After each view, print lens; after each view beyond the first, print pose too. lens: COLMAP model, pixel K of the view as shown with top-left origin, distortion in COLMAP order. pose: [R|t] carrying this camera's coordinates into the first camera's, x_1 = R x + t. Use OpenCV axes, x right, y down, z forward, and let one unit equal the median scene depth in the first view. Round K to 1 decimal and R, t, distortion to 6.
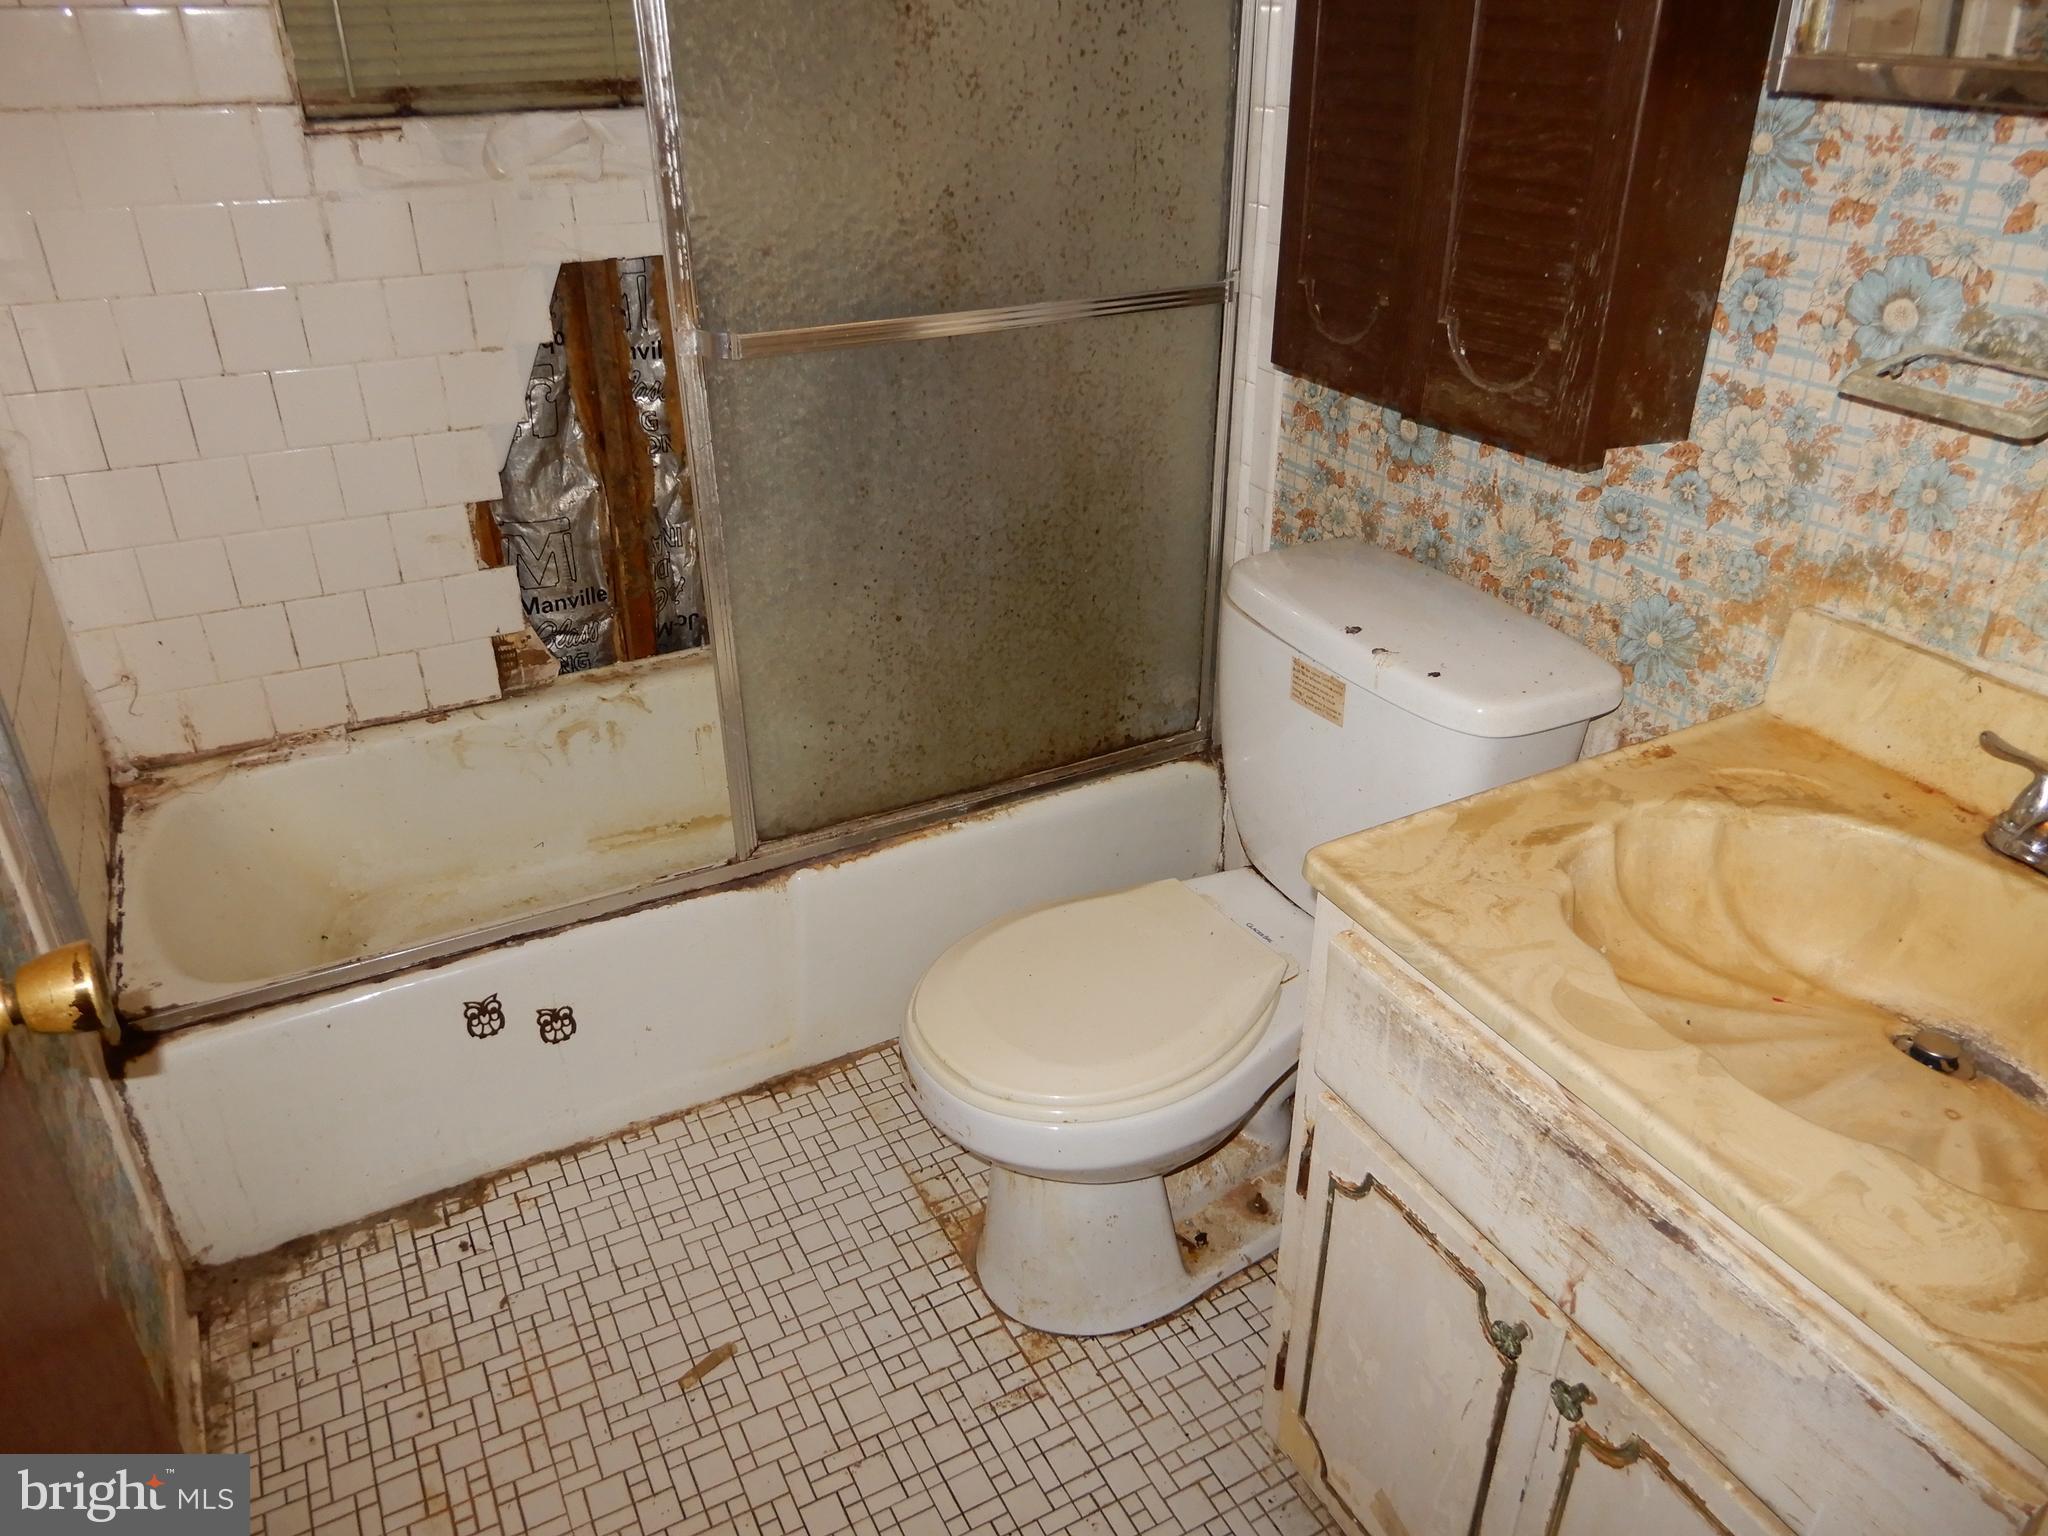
lens RADIAL K [[1458.2, 0, 1019.5], [0, 1458.2, 774.0], [0, 0, 1]] dist [0.005470, 0.000871]
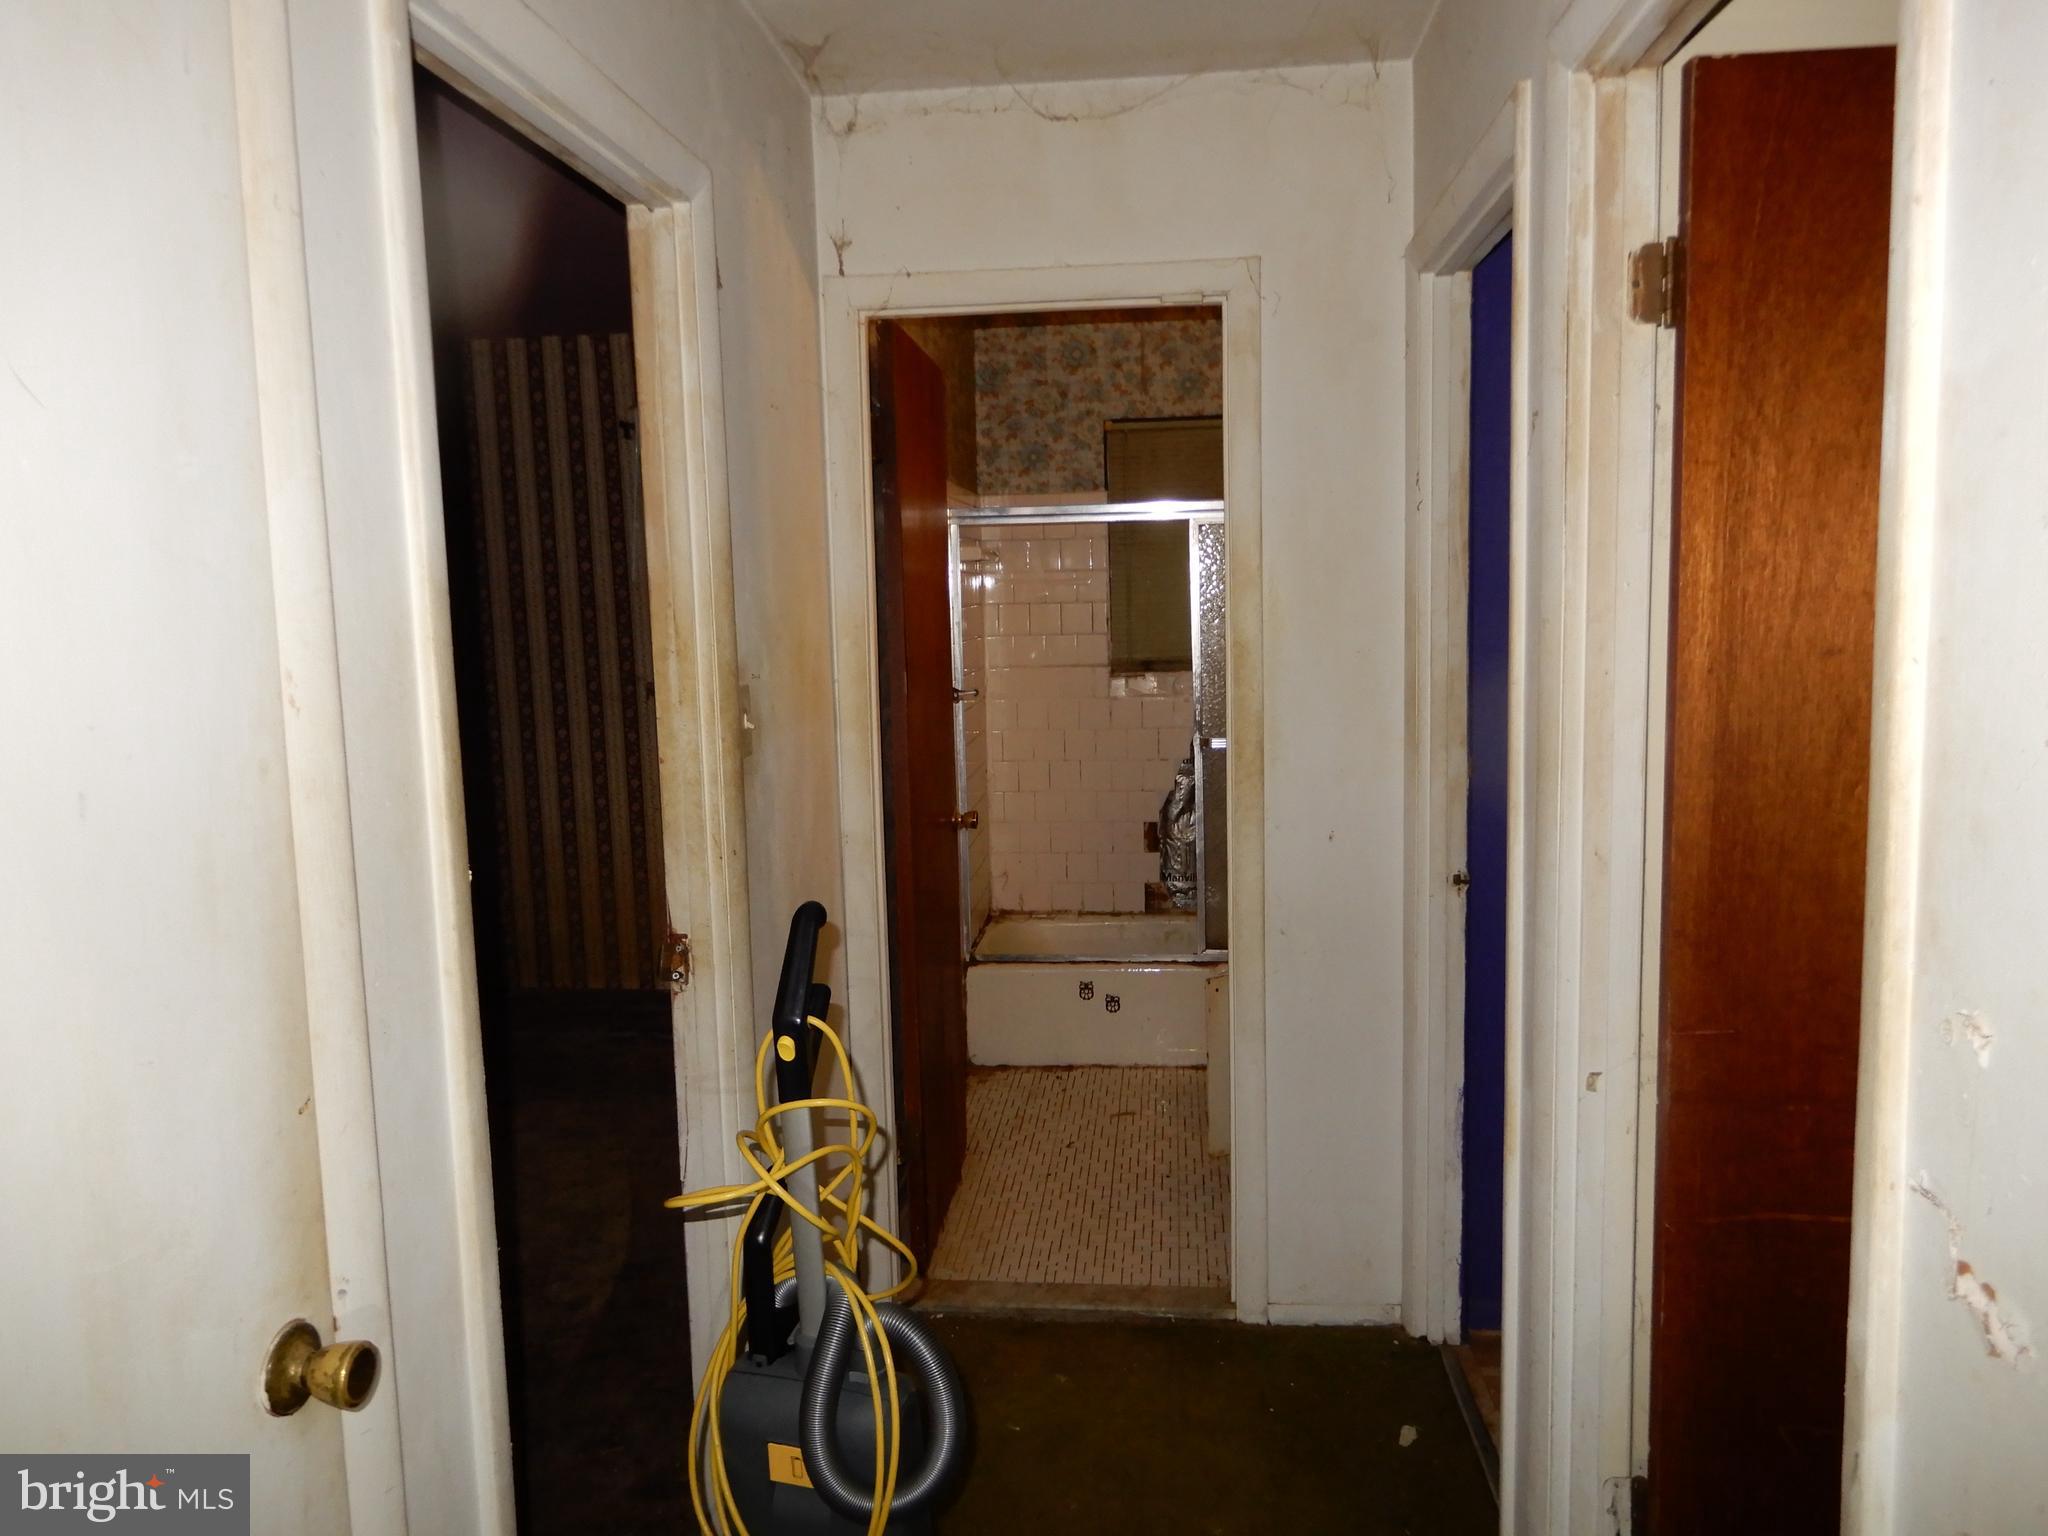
lens RADIAL K [[1458.2, 0, 1020.6], [0, 1458.2, 773.1], [0, 0, 1]] dist [0.005470, 0.000871]
pose [[0.831409, 0.045153, -0.553823, 0.905086], [-0.244533, 0.924723, -0.291704, 0.572133], [0.498962, 0.377954, 0.779864, -1.149261]]
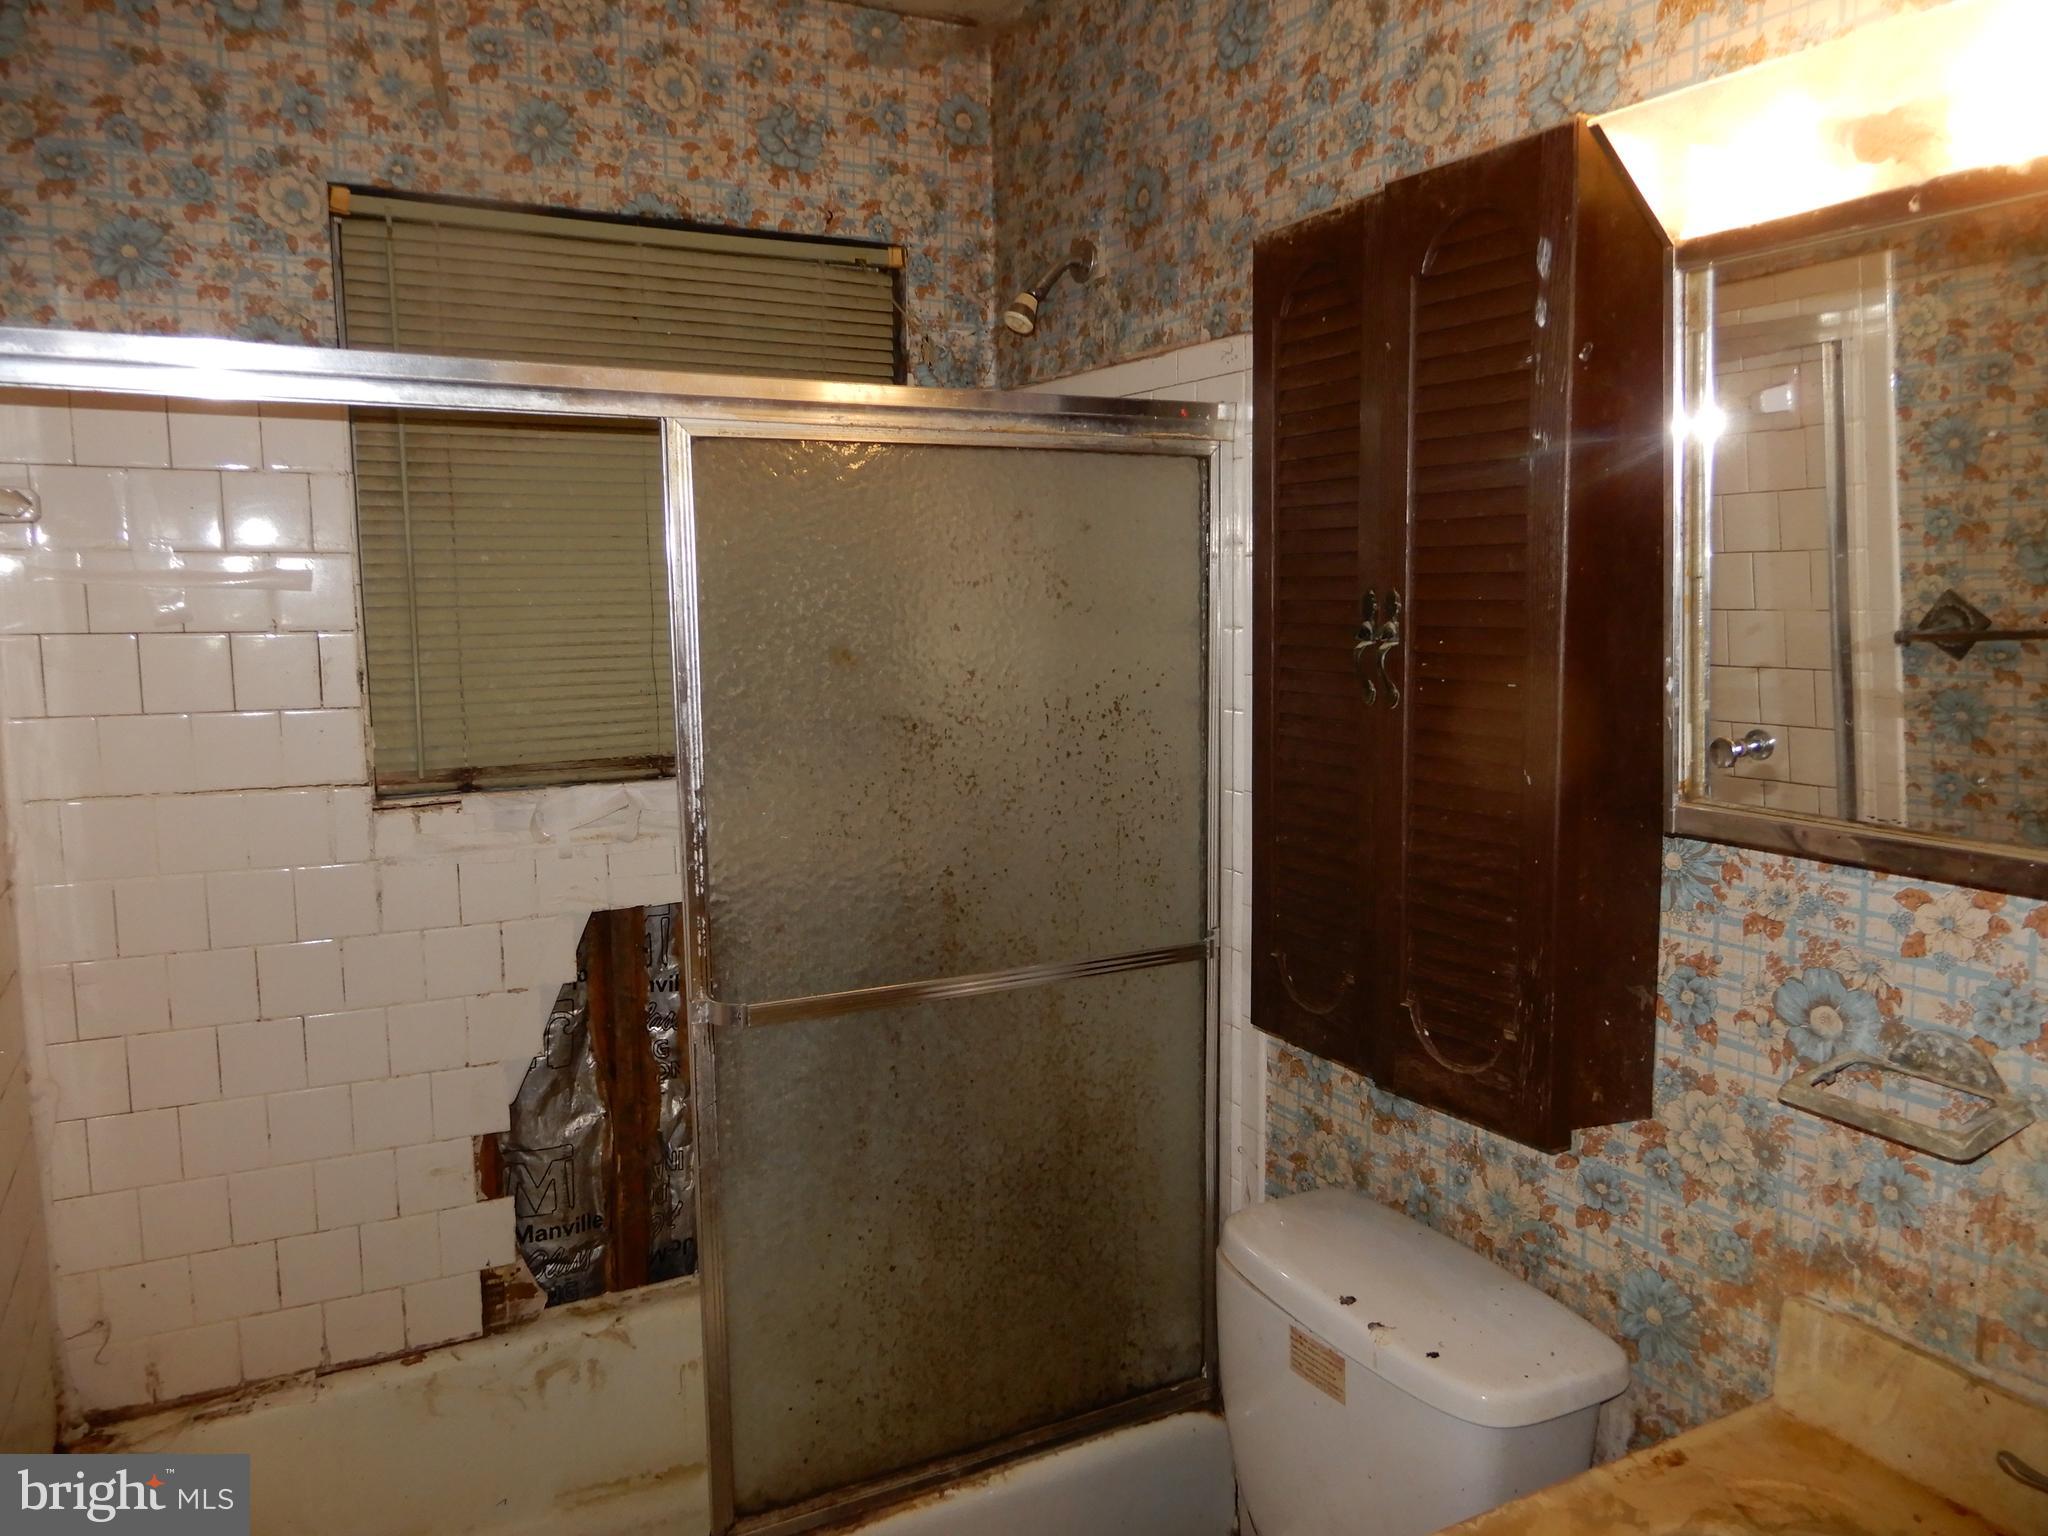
lens RADIAL K [[1458.2, 0, 1021.8], [0, 1458.2, 782.4], [0, 0, 1]] dist [0.005470, 0.000871]
pose [[0.999978, -0.002978, -0.005875, 0.011763], [0.000642, 0.931760, -0.363074, -0.054488], [0.006555, 0.363062, 0.931742, -0.041595]]
